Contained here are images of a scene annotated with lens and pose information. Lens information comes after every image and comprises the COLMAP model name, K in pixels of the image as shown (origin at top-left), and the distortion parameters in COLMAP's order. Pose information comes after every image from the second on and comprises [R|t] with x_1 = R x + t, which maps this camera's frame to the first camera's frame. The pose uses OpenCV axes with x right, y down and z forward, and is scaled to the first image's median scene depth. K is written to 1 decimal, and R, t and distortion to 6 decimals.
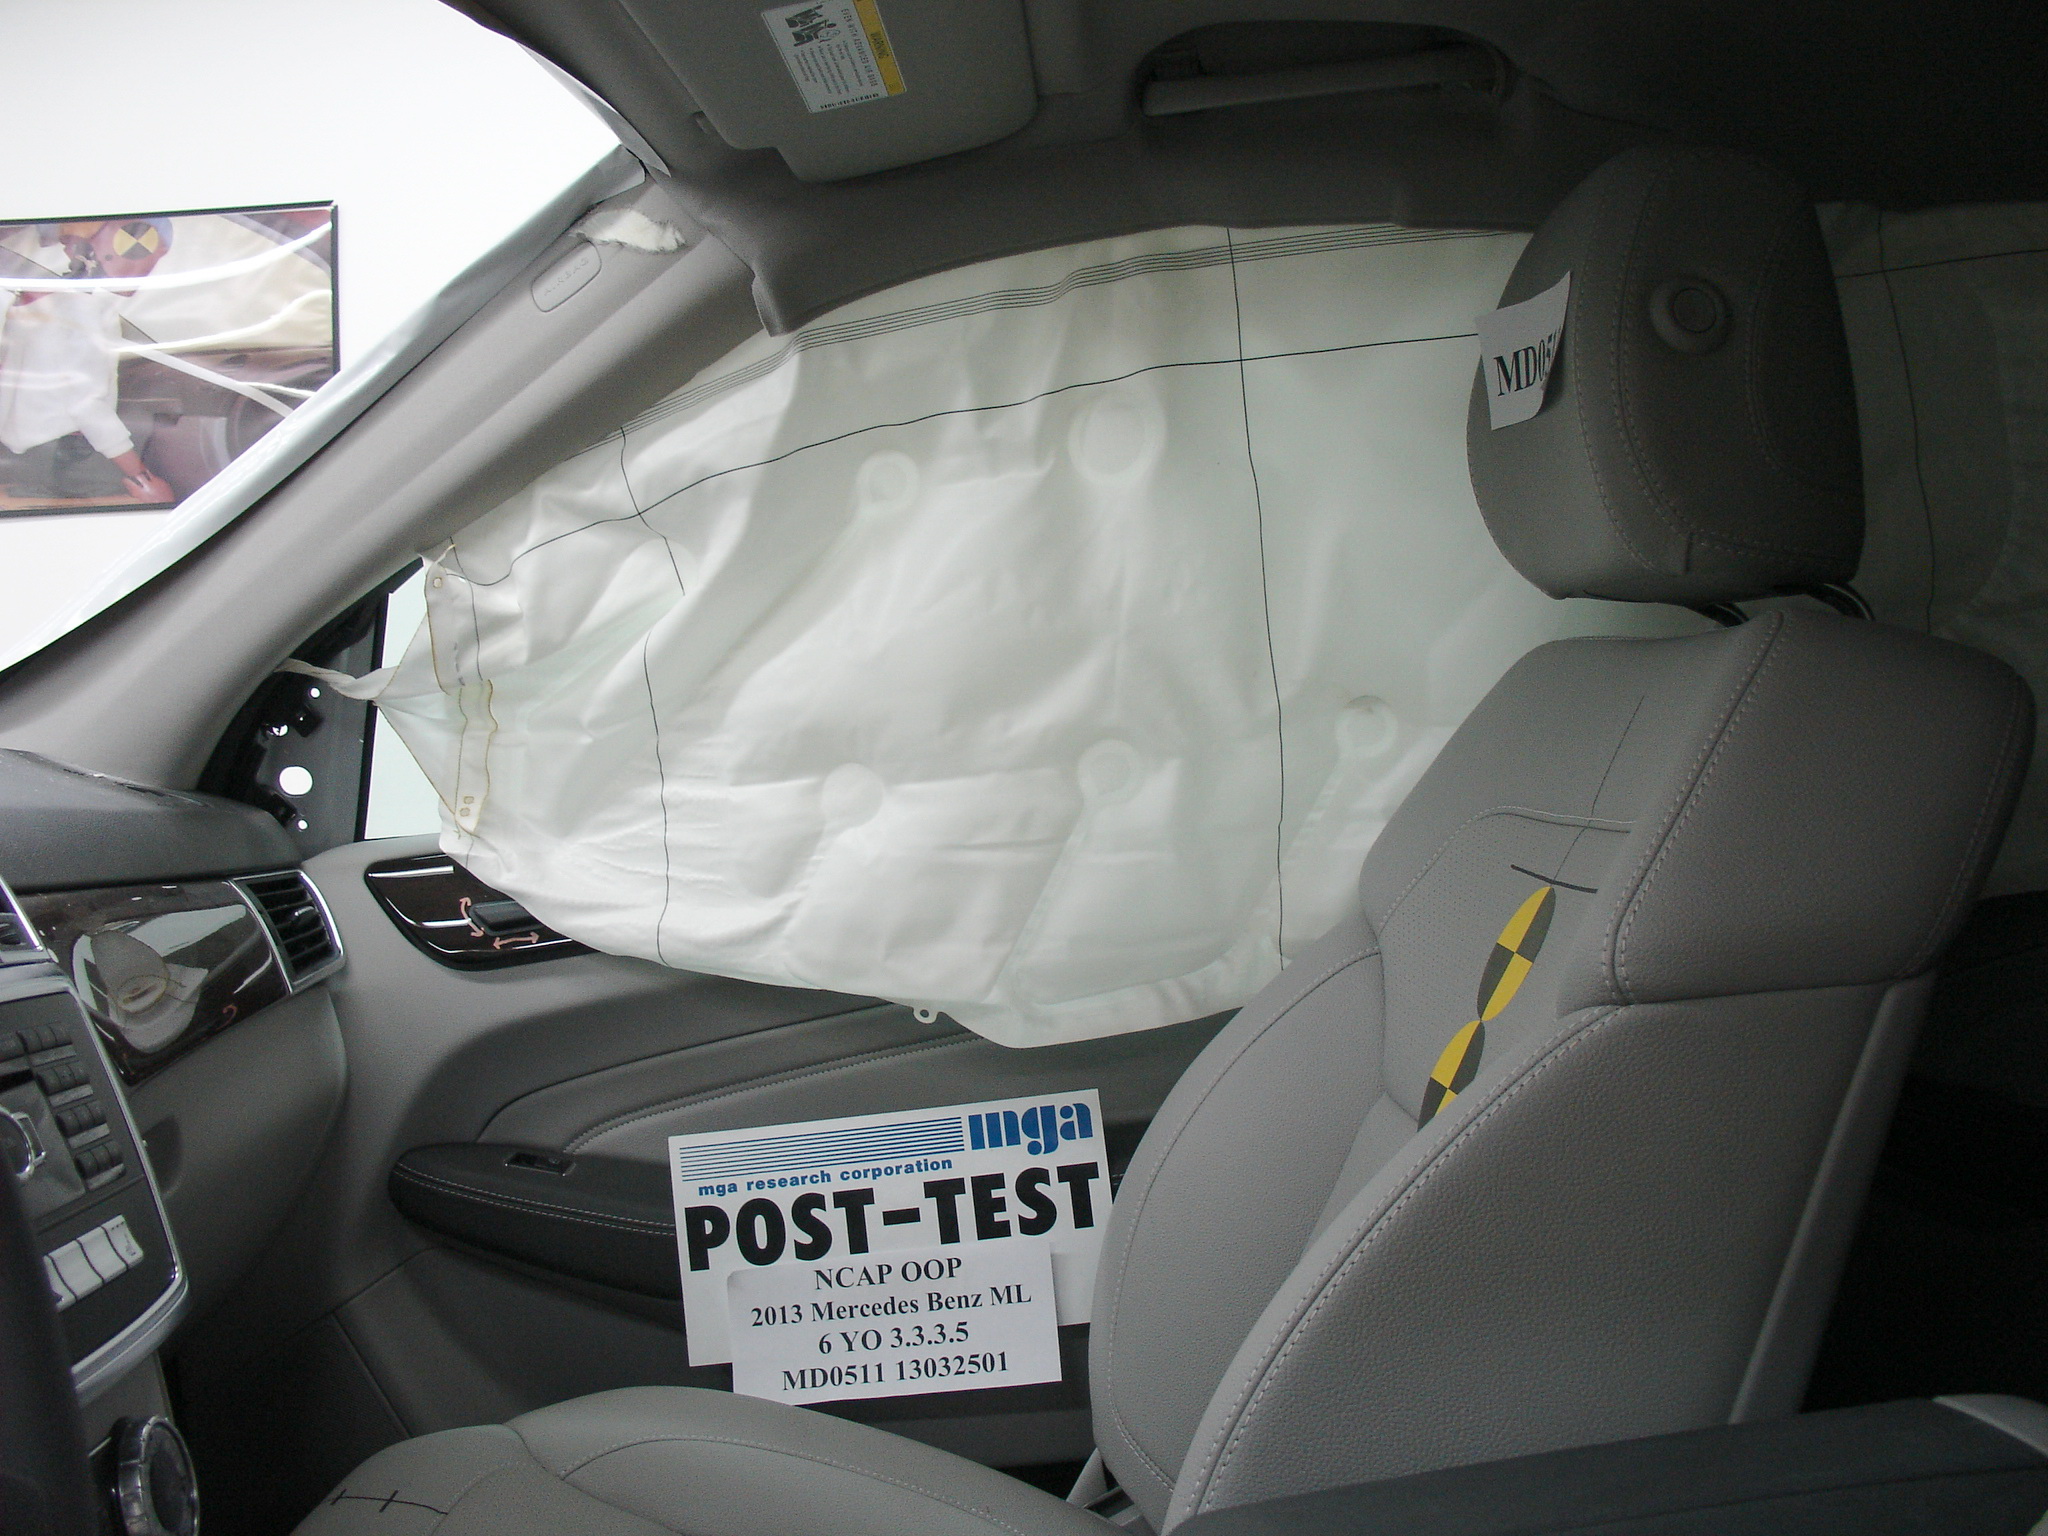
lens RADIAL K [[2082.4, 0, 1033.6], [0, 2082.4, 747.2], [0, 0, 1]] dist [-0.203768, 0.225048]
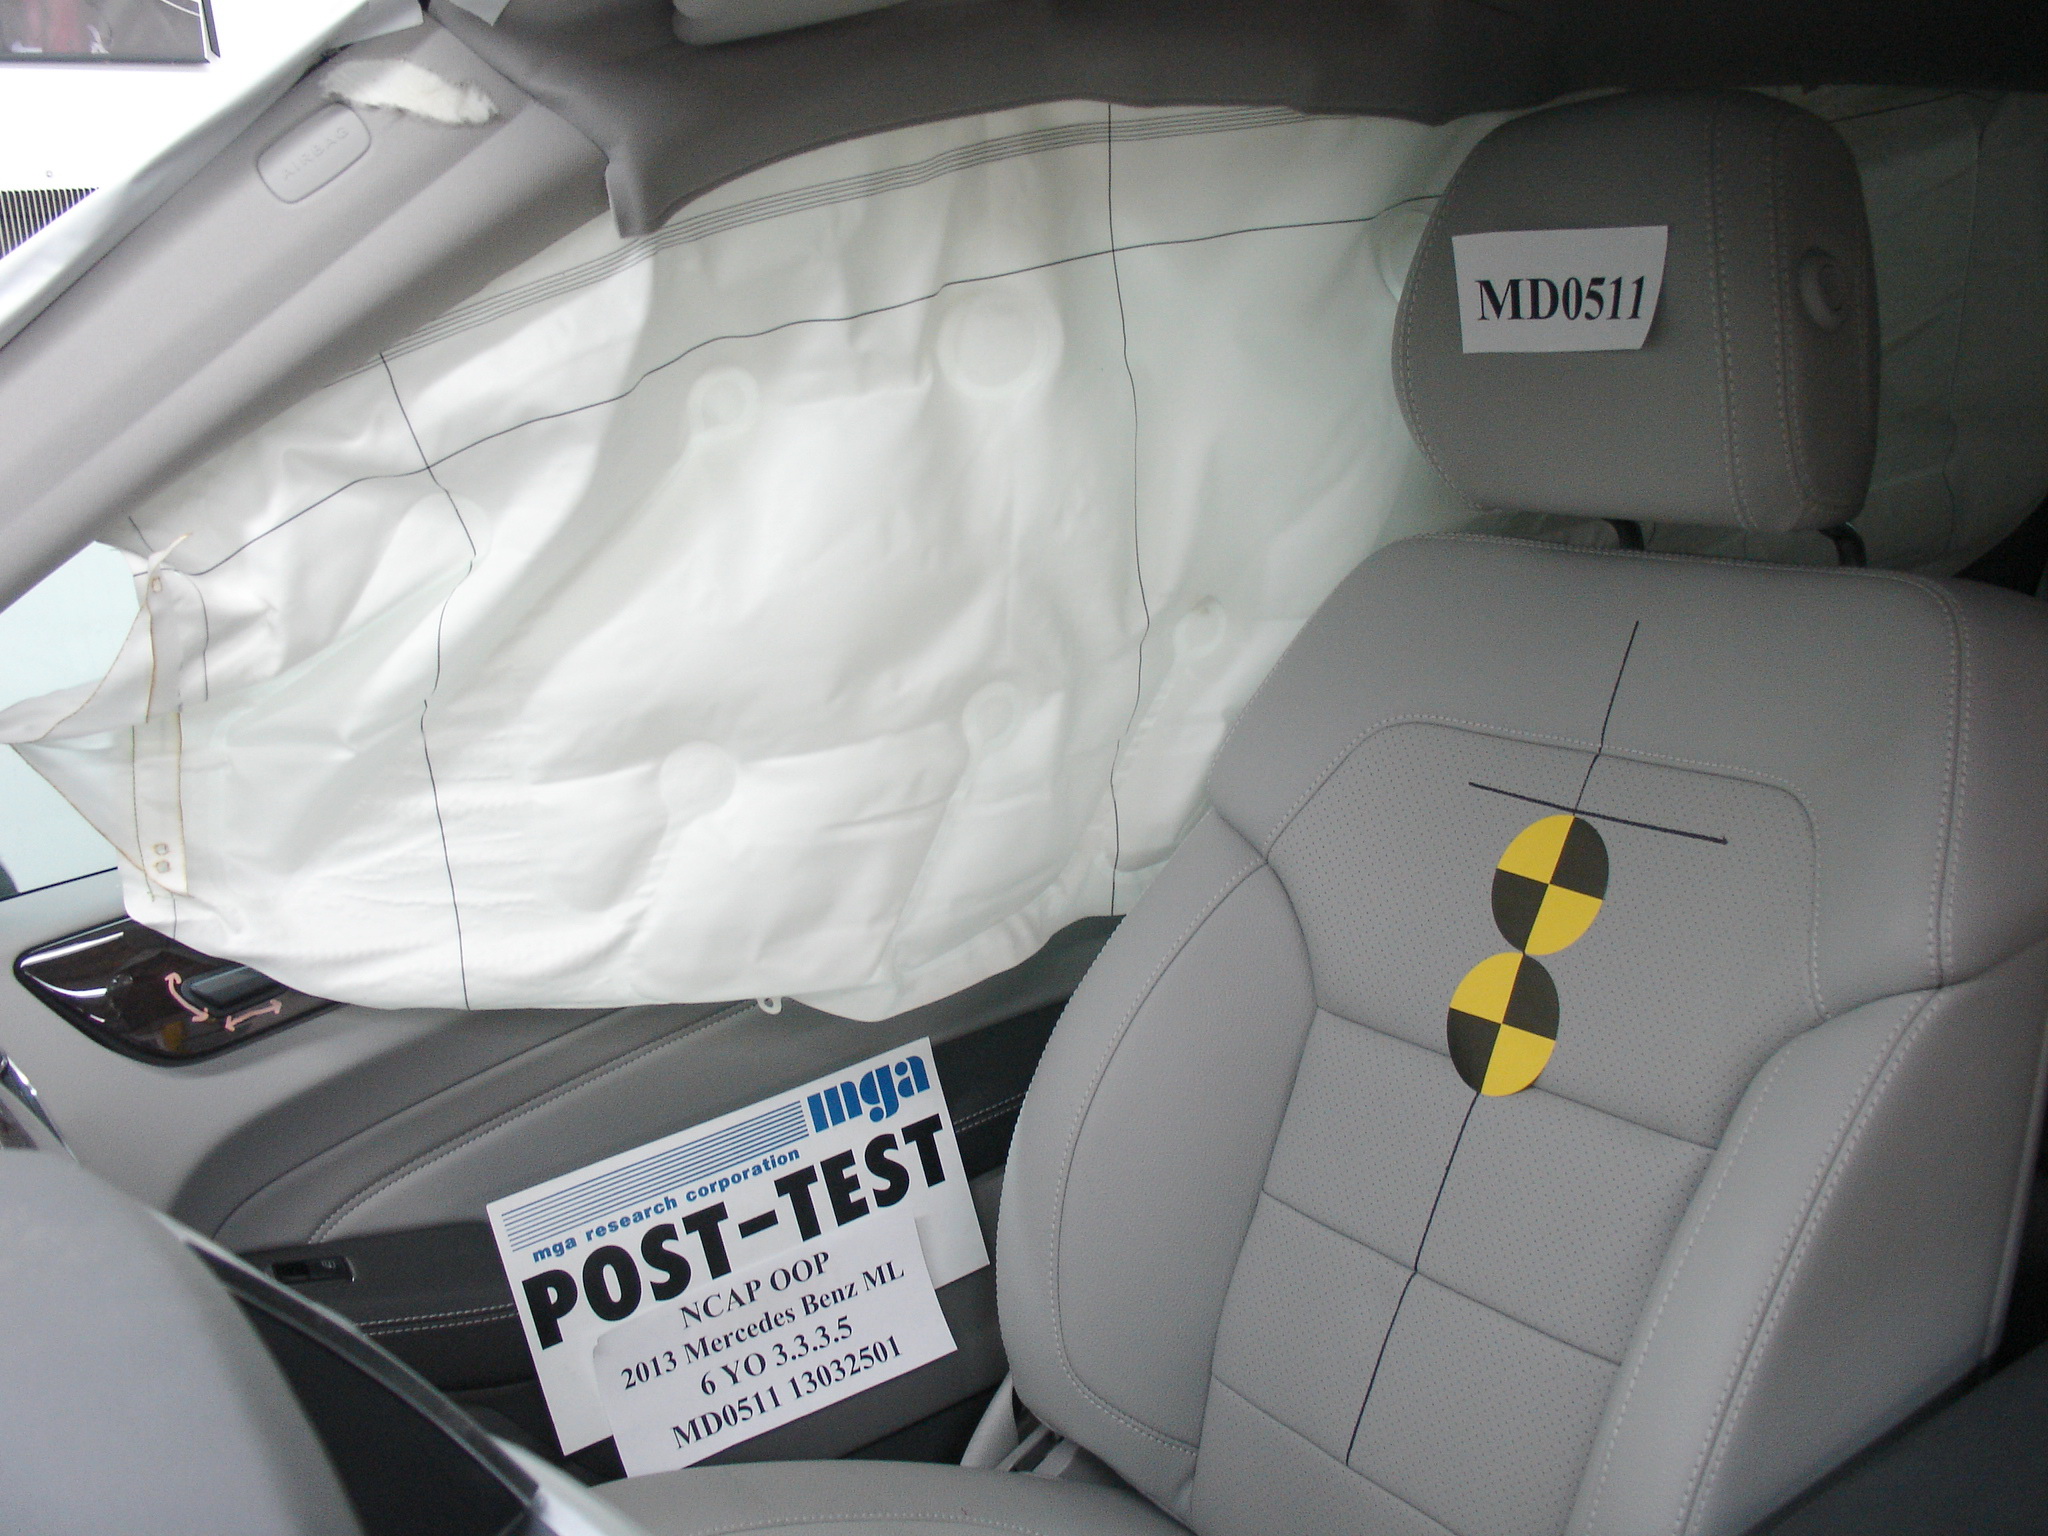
lens RADIAL K [[2050.6, 0, 1023.3], [0, 2050.6, 741.4], [0, 0, 1]] dist [-0.206483, 0.249851]
pose [[0.845670, -0.148109, 0.512744, -0.390294], [0.055064, 0.979808, 0.192207, -0.140634], [-0.530859, -0.134310, 0.836750, 0.238028]]
